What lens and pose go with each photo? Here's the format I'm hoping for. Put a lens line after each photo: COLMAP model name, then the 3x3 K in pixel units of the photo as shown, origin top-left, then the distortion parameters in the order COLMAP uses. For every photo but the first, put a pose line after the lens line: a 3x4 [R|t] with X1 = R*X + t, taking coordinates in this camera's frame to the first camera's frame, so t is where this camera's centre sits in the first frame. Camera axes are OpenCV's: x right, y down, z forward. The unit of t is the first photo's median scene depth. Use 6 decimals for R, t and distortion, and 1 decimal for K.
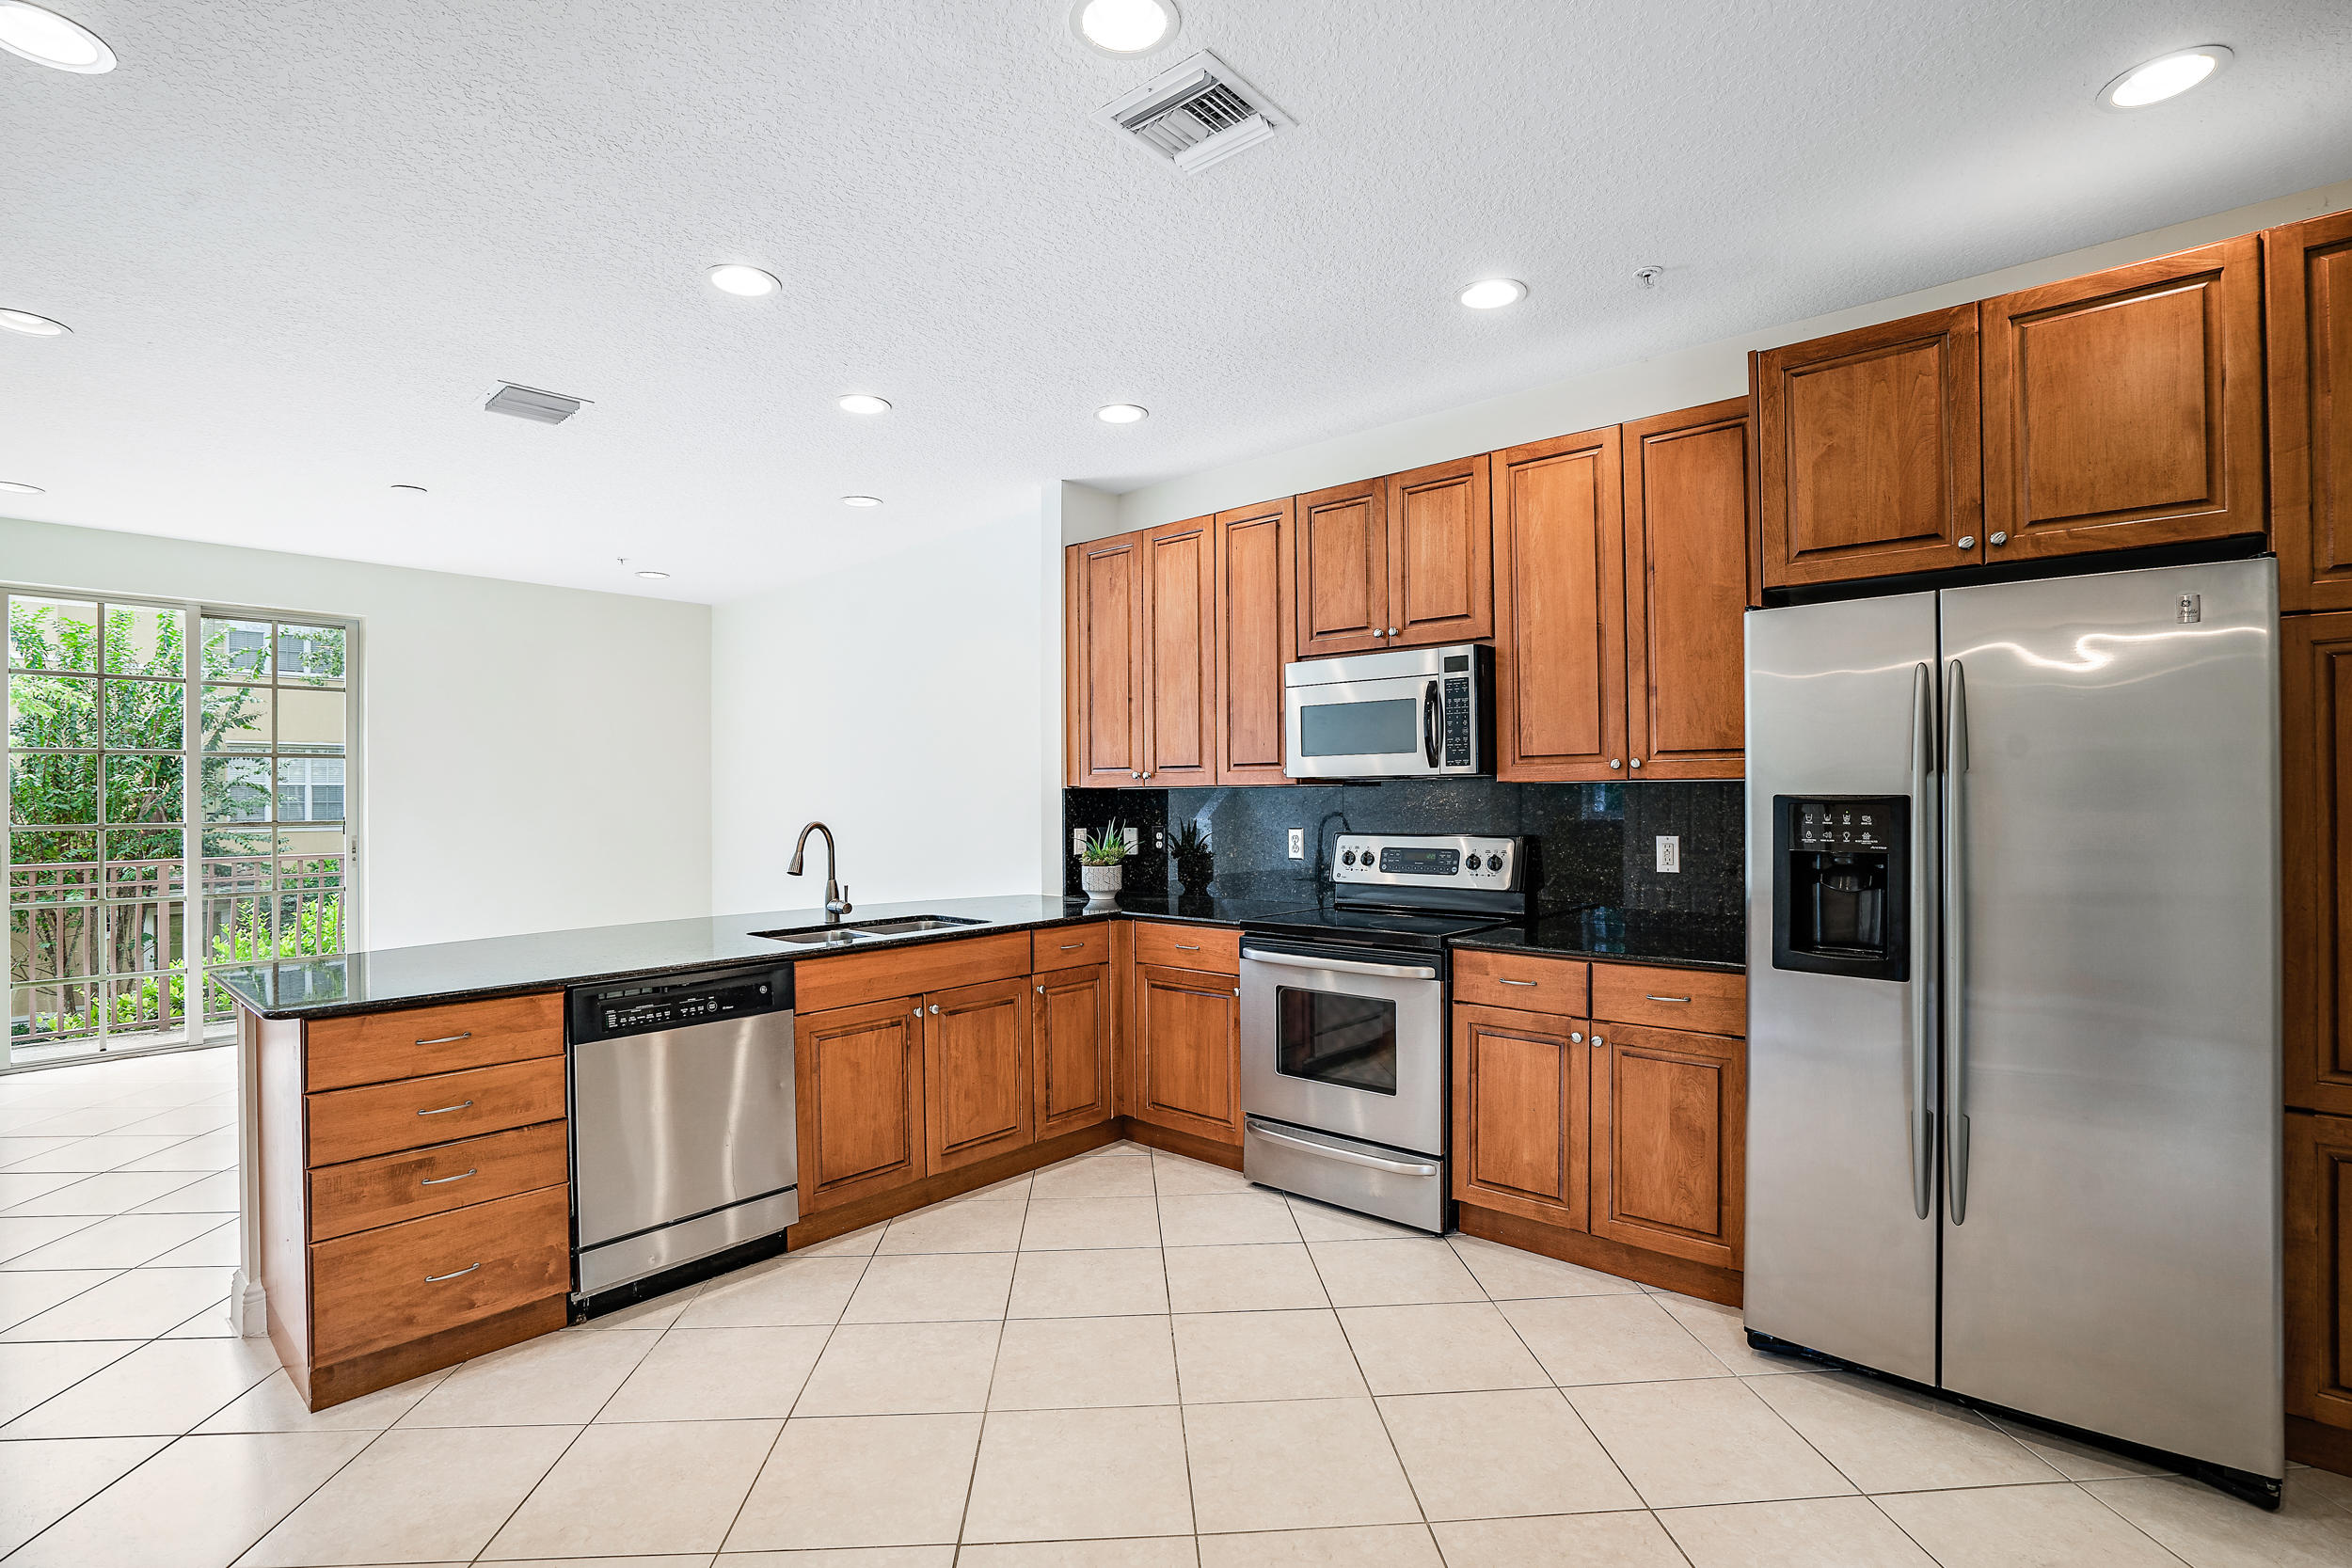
lens RADIAL K [[1083.7, 0, 1177.1], [0, 1083.7, 793.3], [0, 0, 1]] dist [-0.021100, -0.000052]
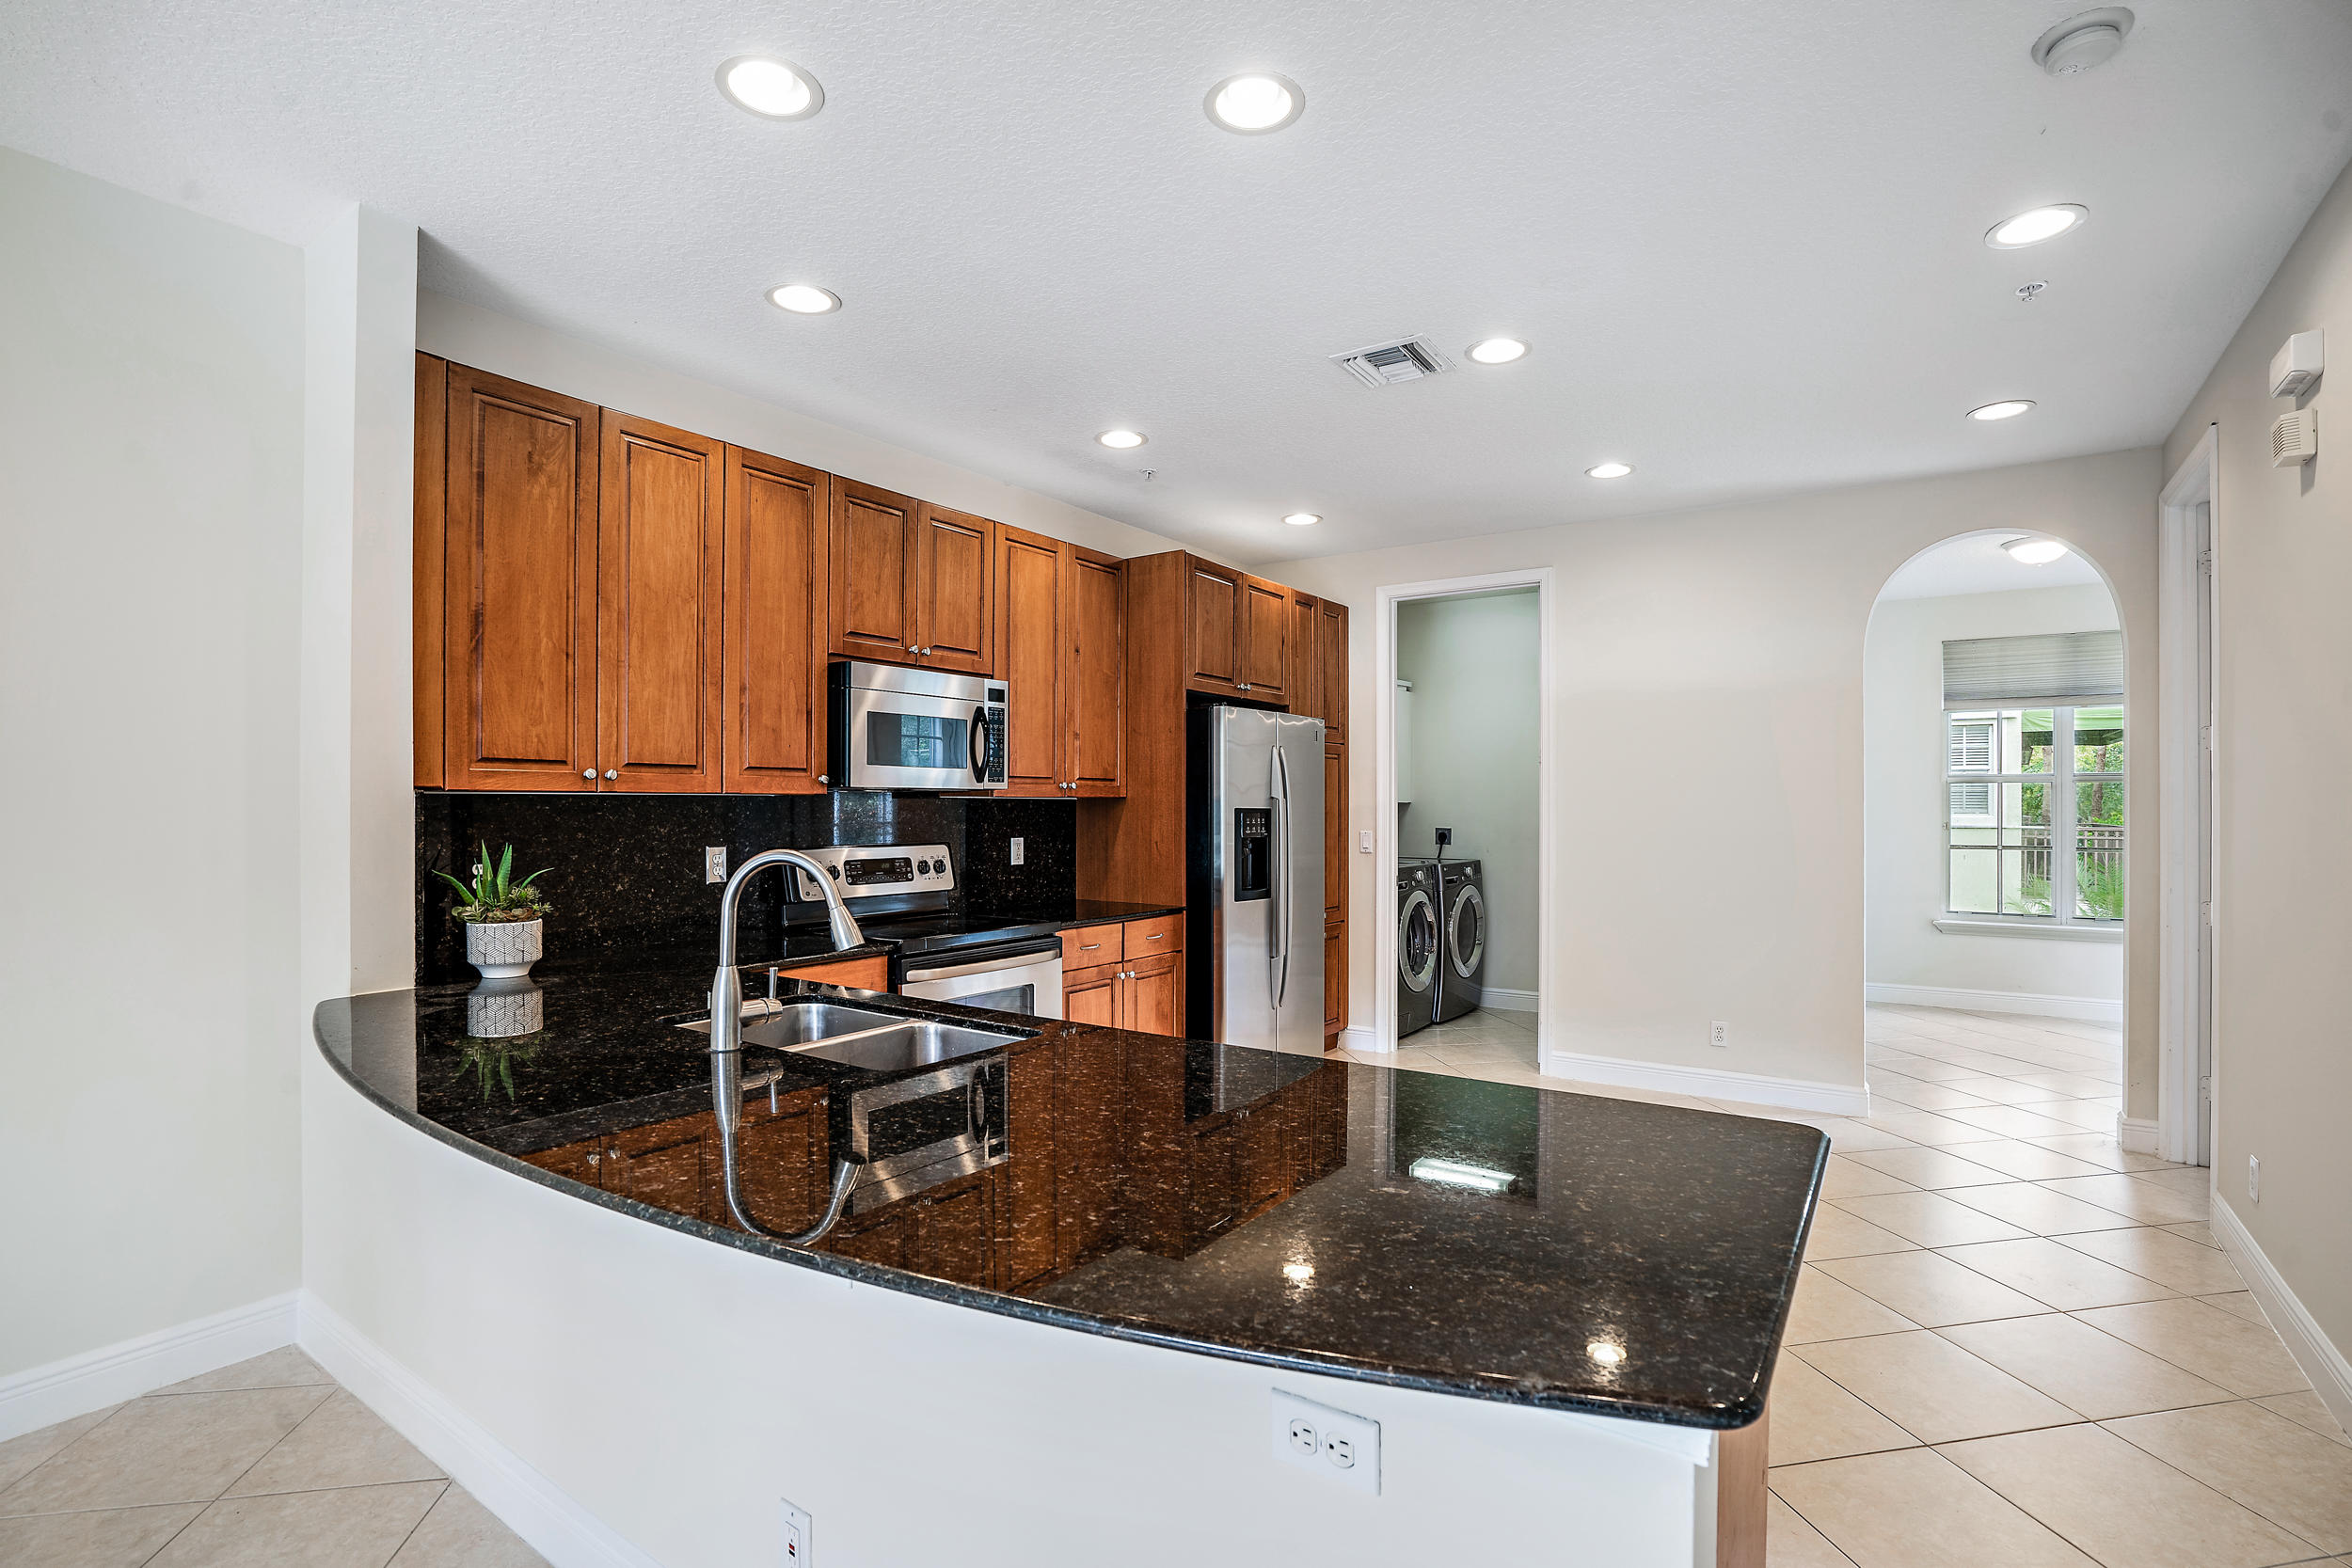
lens RADIAL K [[1083.7, 0, 1180.4], [0, 1083.7, 797.6], [0, 0, 1]] dist [-0.021100, -0.000052]
pose [[-0.098347, 0.016092, 0.995022, -0.854197], [-0.001254, 0.999866, -0.016295, 0.009487], [-0.995151, -0.002851, -0.098314, 0.842810]]
